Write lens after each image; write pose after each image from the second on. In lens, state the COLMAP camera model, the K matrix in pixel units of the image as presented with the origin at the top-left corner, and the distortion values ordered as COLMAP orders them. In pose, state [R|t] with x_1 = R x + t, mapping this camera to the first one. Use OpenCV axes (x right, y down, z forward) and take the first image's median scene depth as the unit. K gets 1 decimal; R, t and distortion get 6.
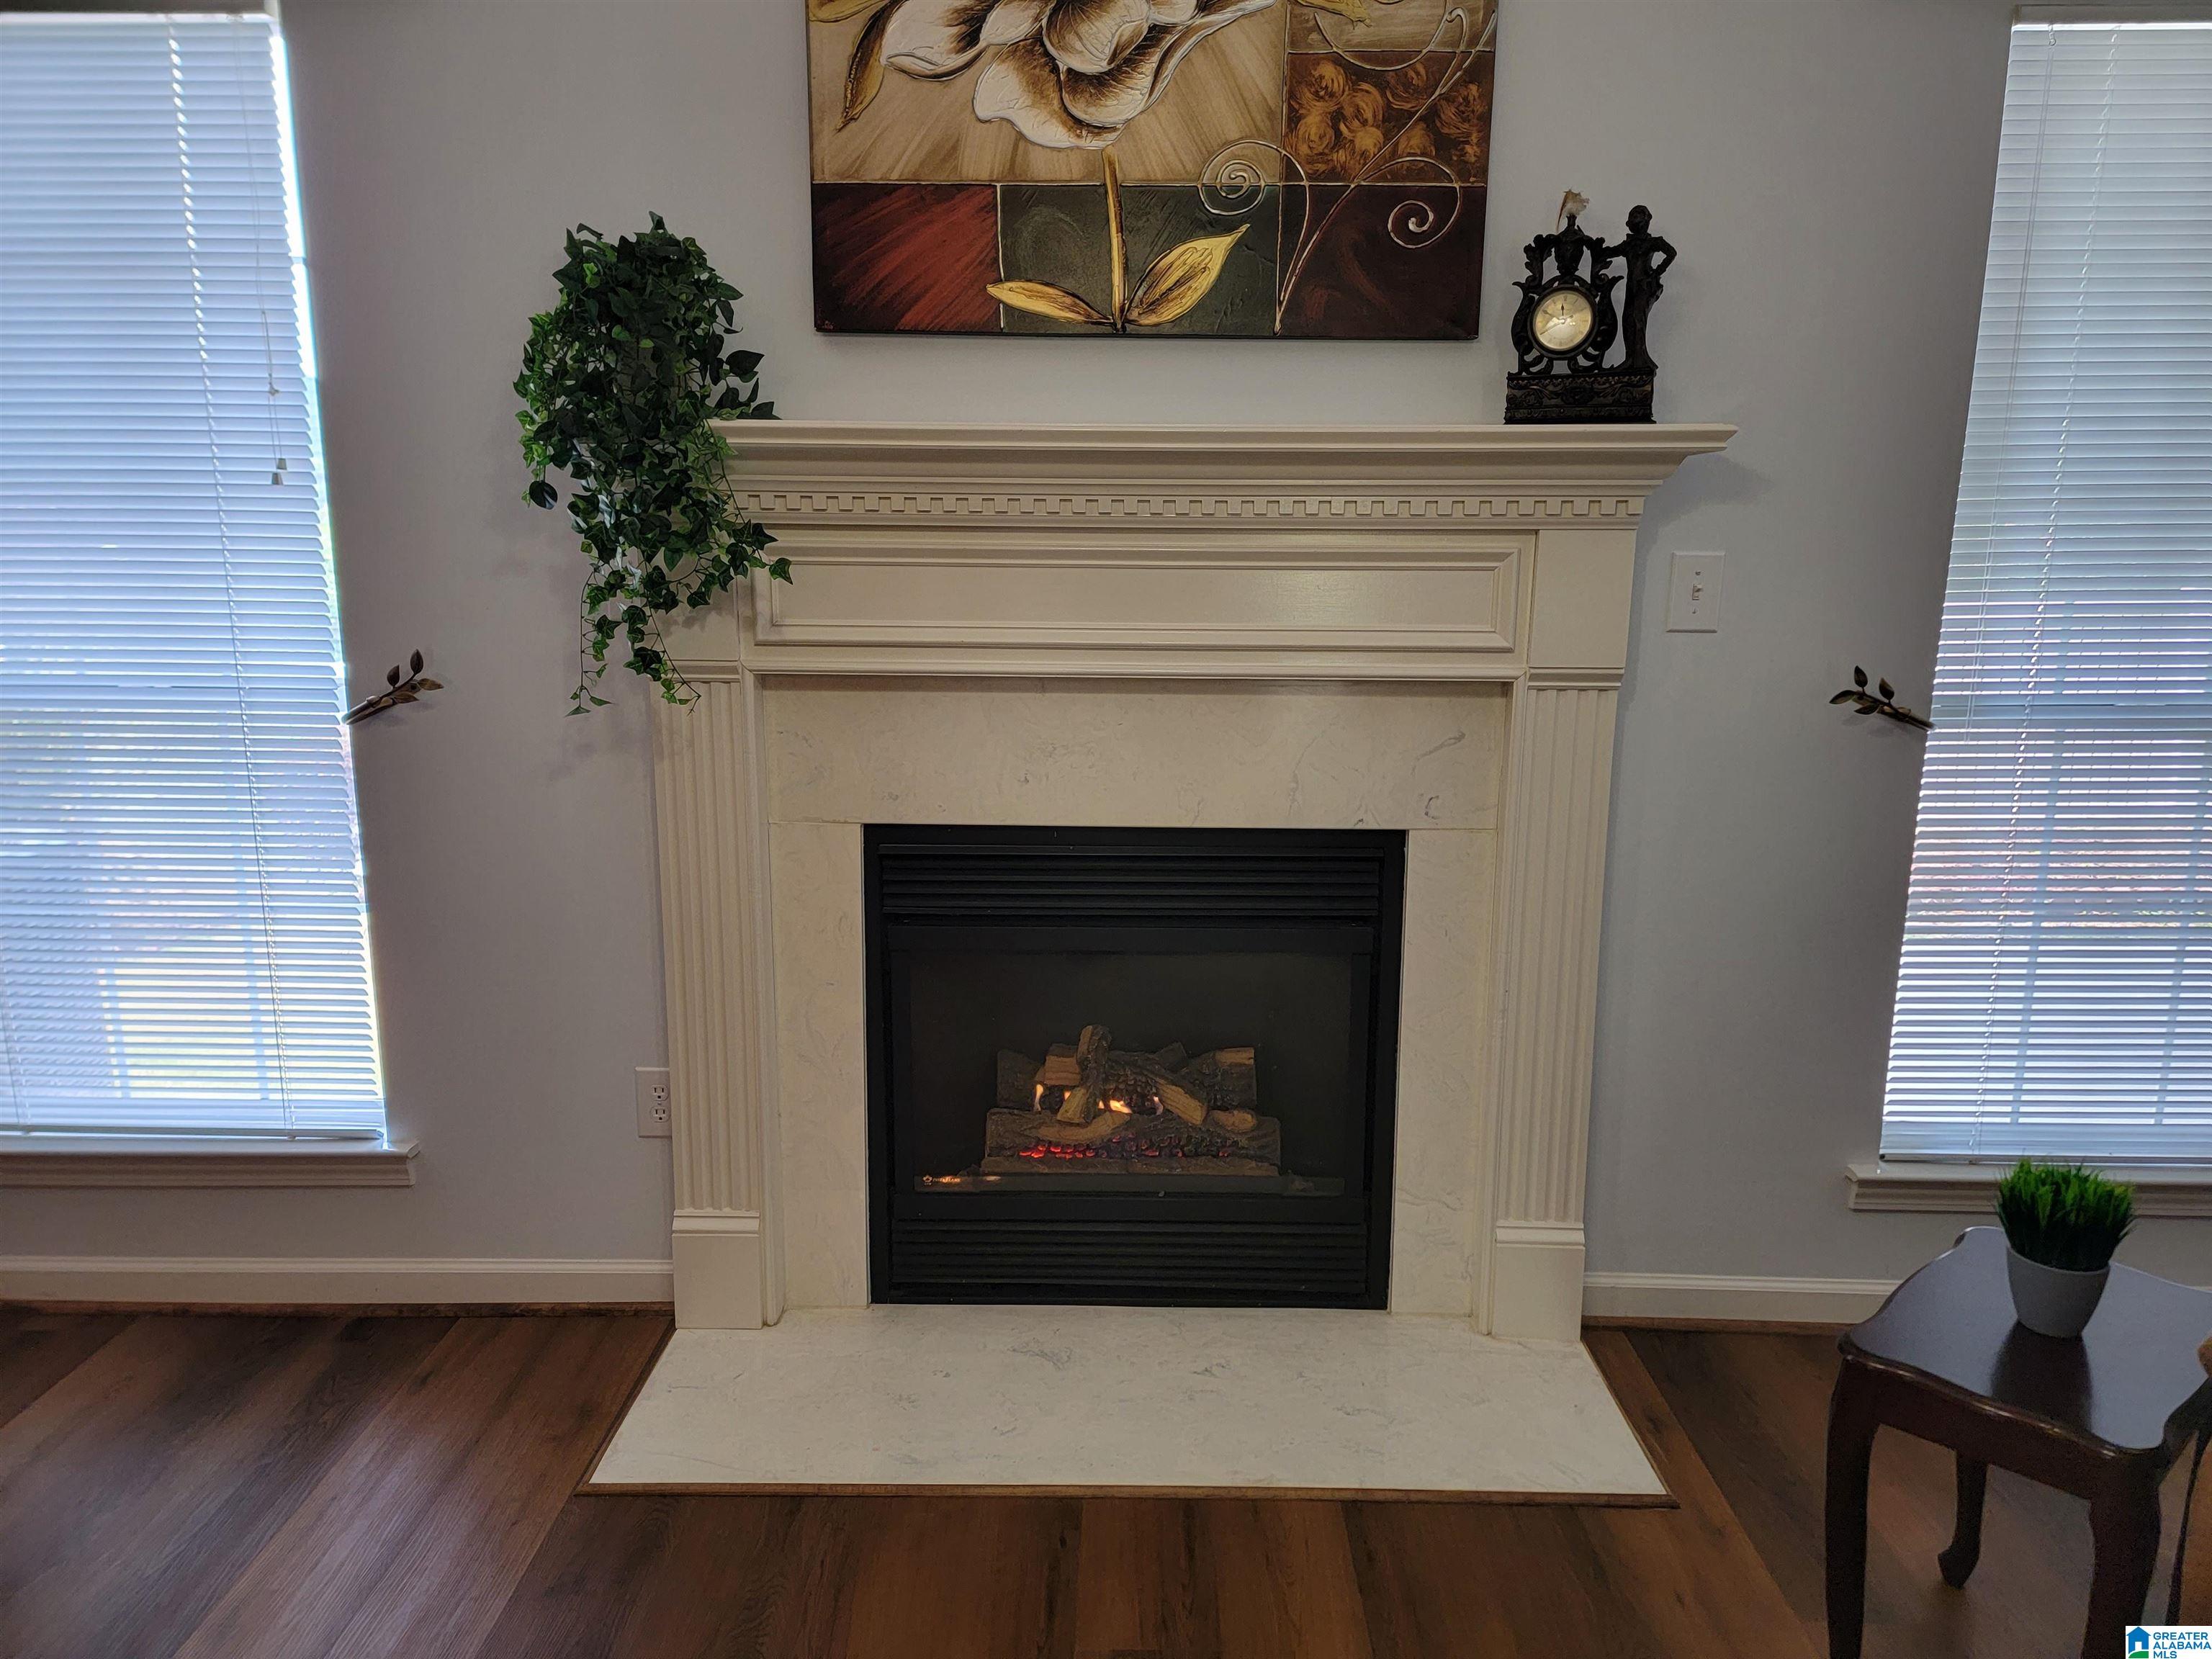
lens RADIAL K [[1525.5, 0, 1123.0], [0, 1525.5, 829.9], [0, 0, 1]] dist [0.087555, -0.069452]
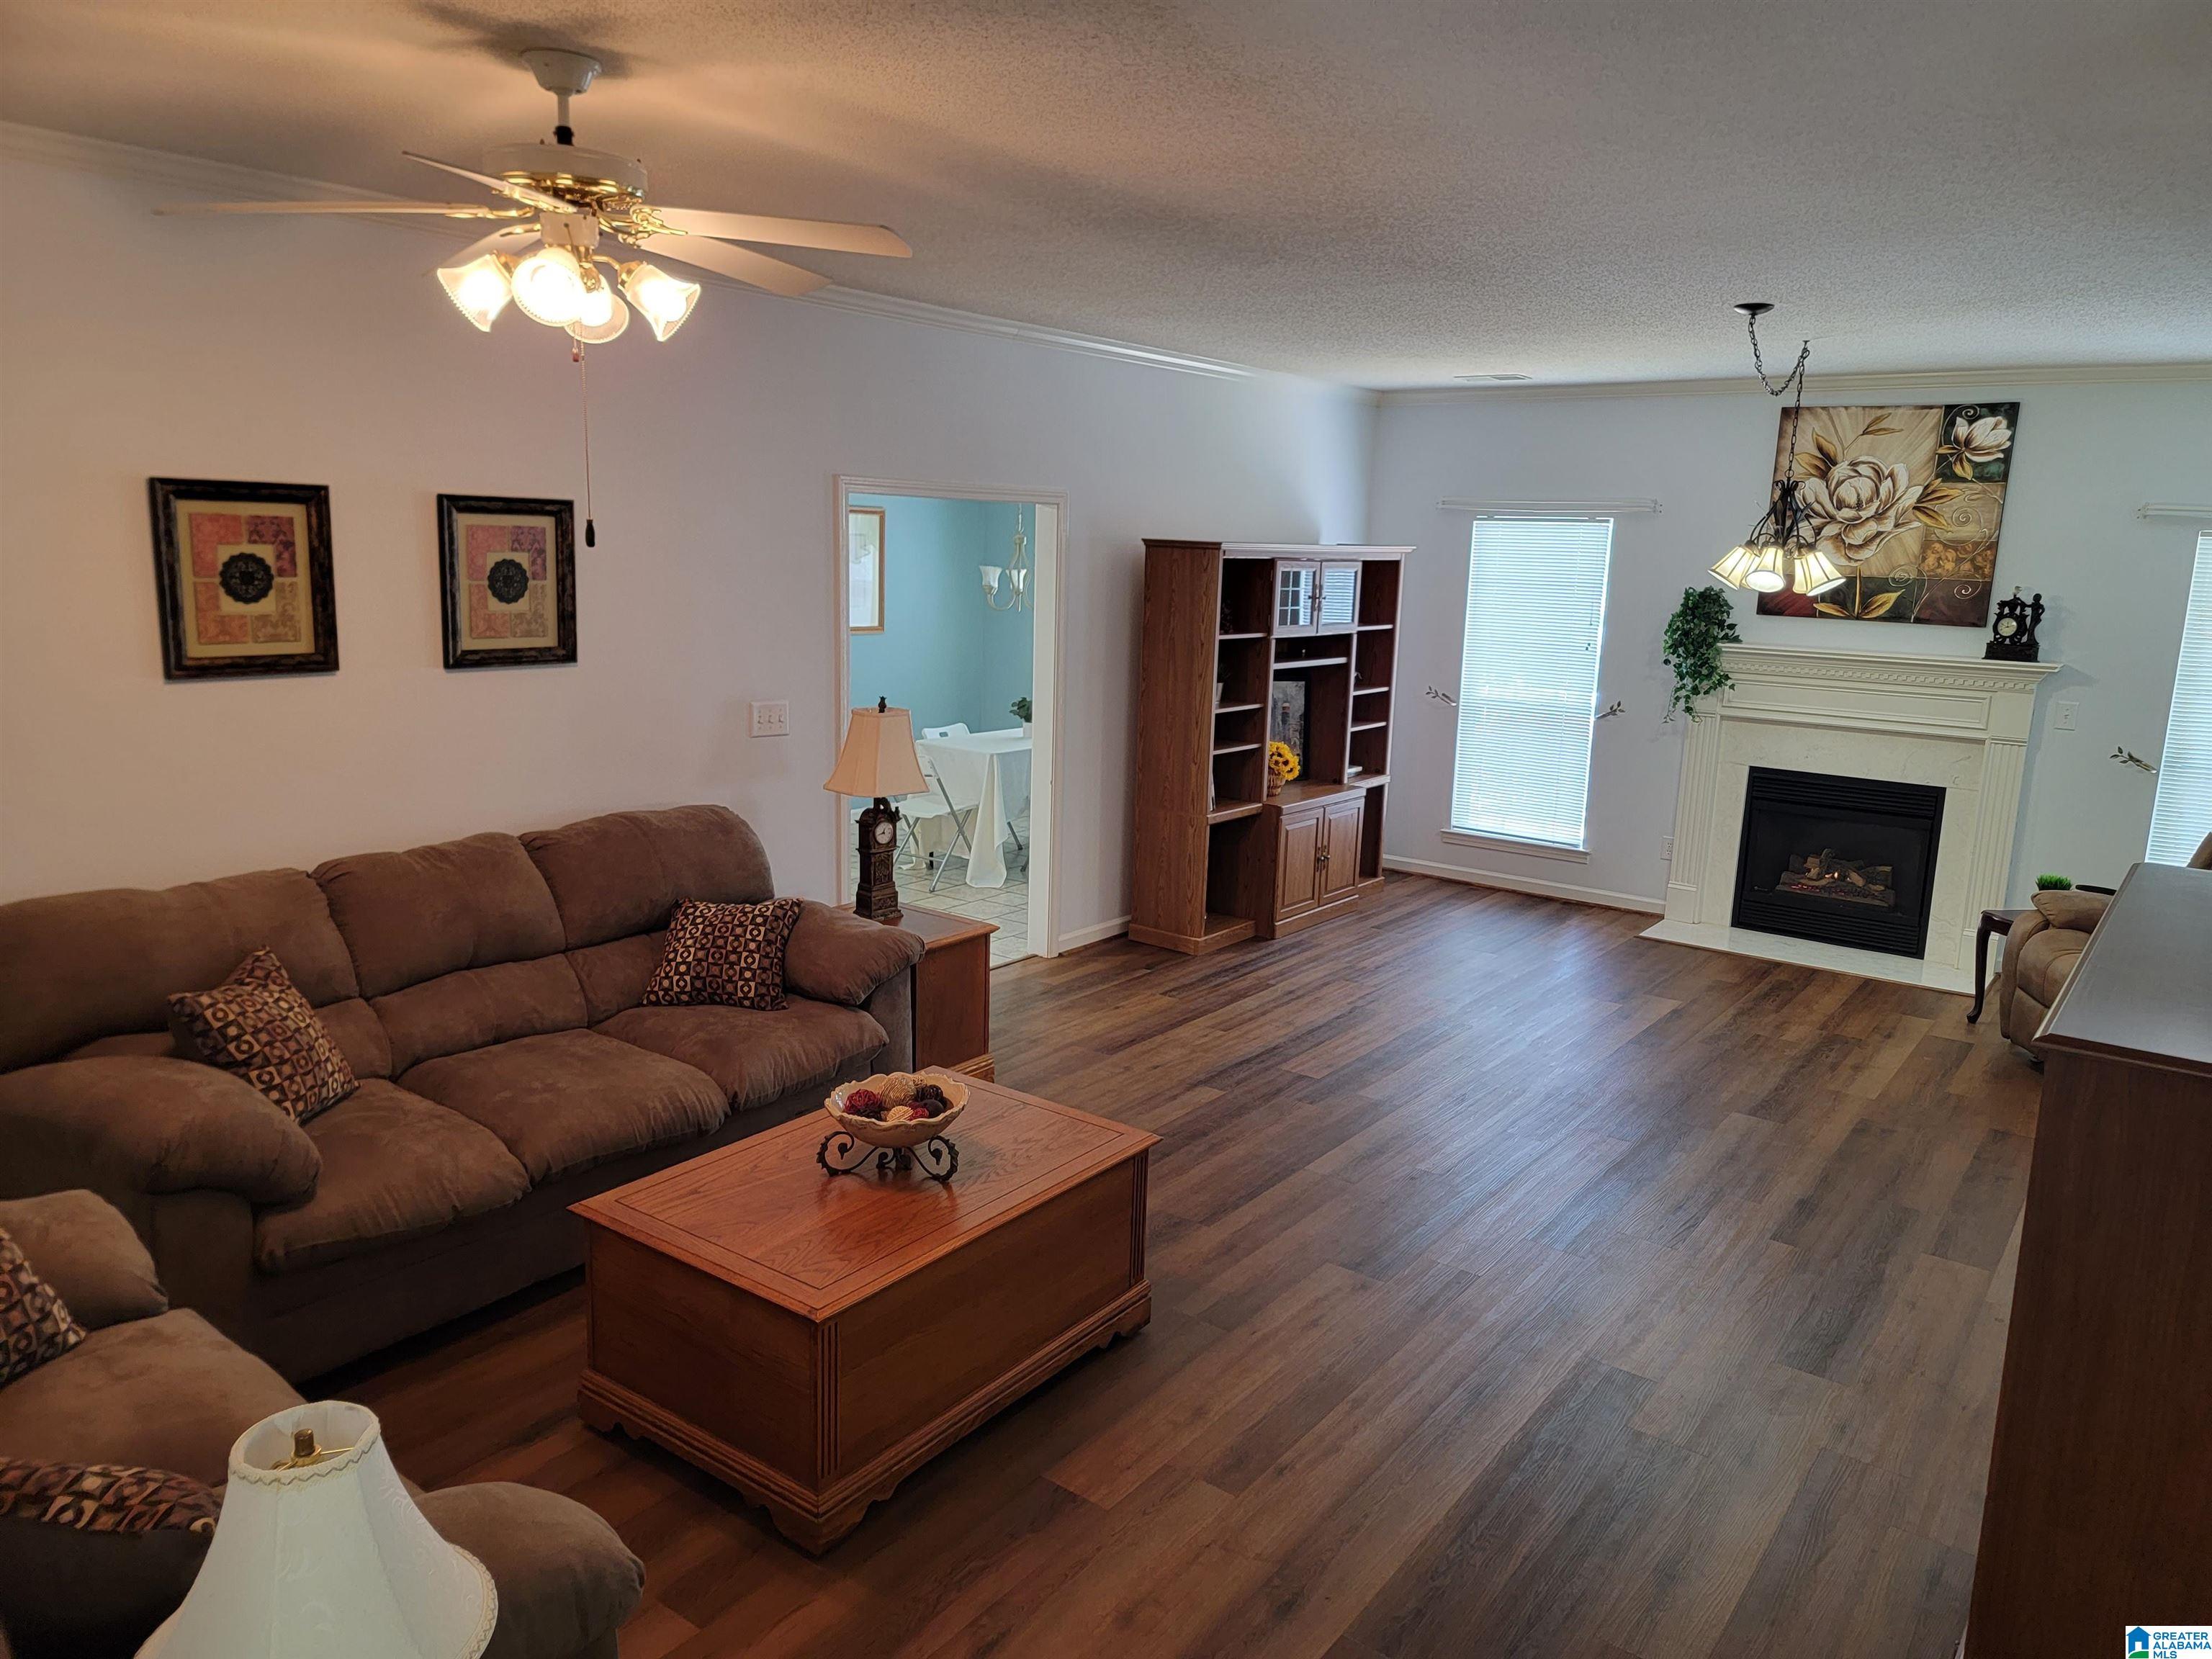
lens RADIAL K [[1525.5, 0, 1137.2], [0, 1525.5, 823.4], [0, 0, 1]] dist [0.087555, -0.069452]
pose [[0.814445, 0.129193, -0.565675, 0.674081], [-0.140005, 0.989848, 0.024494, 0.232183], [0.563096, 0.059248, 0.824265, -2.535031]]
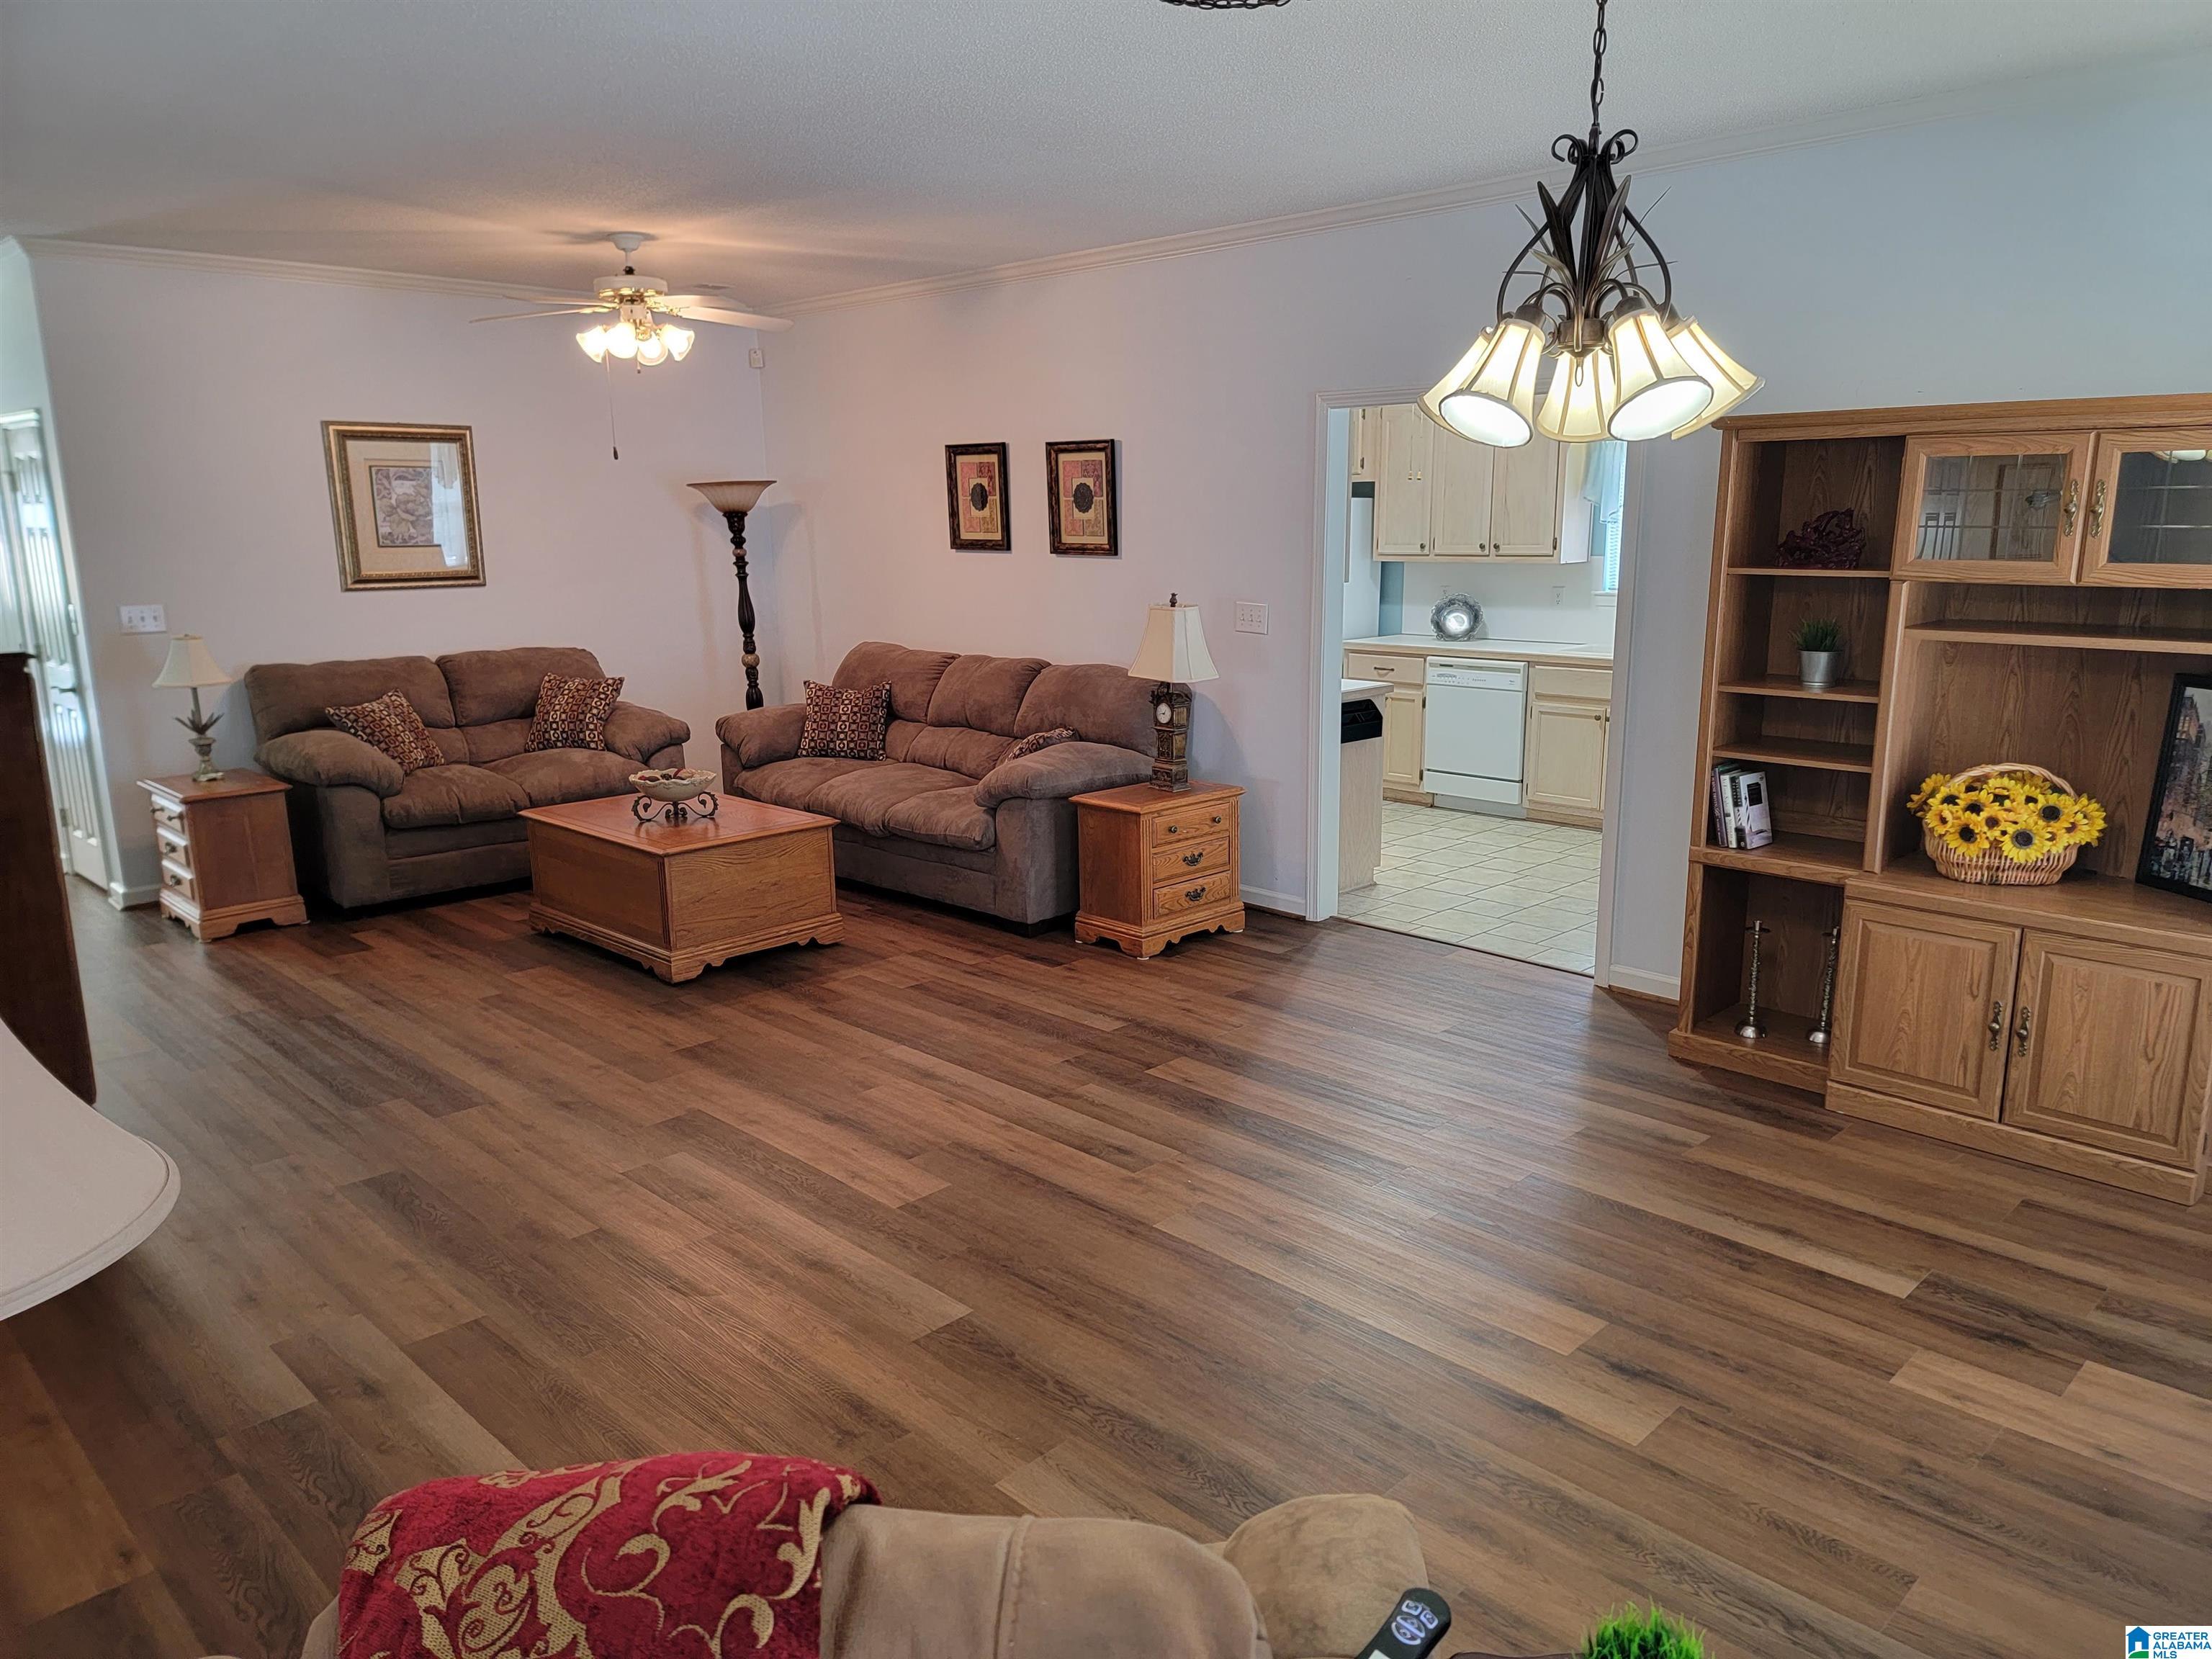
lens RADIAL K [[1525.5, 0, 1126.9], [0, 1525.5, 839.4], [0, 0, 1]] dist [0.087555, -0.069452]
pose [[-0.696263, 0.153618, -0.701156, 0.983565], [-0.134553, 0.931581, 0.337717, -0.327248], [0.705063, 0.329482, -0.627955, 0.870370]]
